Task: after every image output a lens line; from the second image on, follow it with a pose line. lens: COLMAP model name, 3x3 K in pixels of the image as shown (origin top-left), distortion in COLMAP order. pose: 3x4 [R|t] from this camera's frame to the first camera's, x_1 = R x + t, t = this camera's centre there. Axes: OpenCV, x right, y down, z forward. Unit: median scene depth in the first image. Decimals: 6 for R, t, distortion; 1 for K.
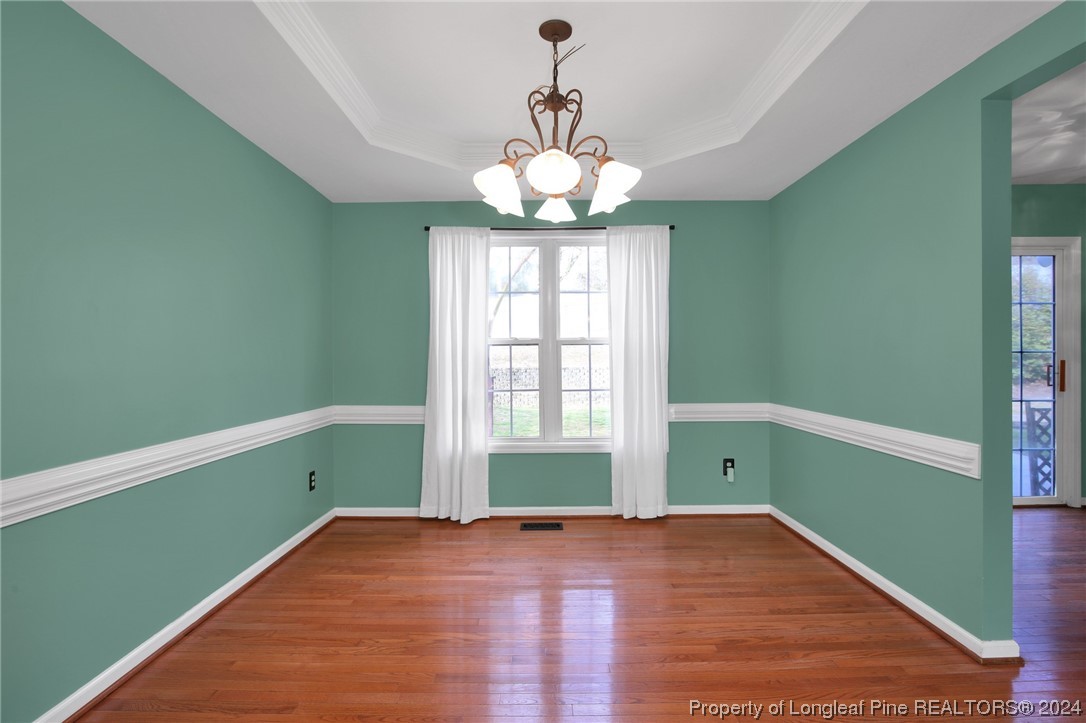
lens RADIAL K [[507.0, 0, 543.4], [0, 507.0, 357.4], [0, 0, 1]] dist [-0.030878, 0.000939]
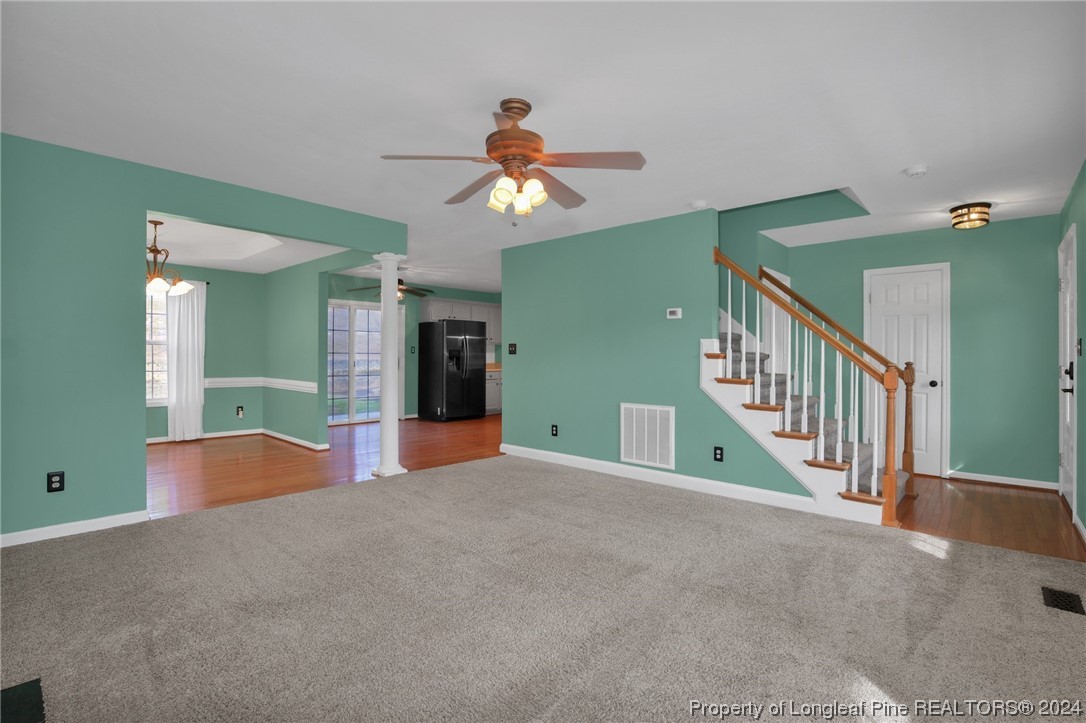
lens RADIAL K [[507.0, 0, 543.4], [0, 507.0, 357.4], [0, 0, 1]] dist [-0.030878, 0.000939]
pose [[0.670053, 0.009610, 0.742251, -0.285972], [-0.014757, 0.999891, 0.000376, -0.004754], [-0.742167, -0.011205, 0.670121, -1.170916]]
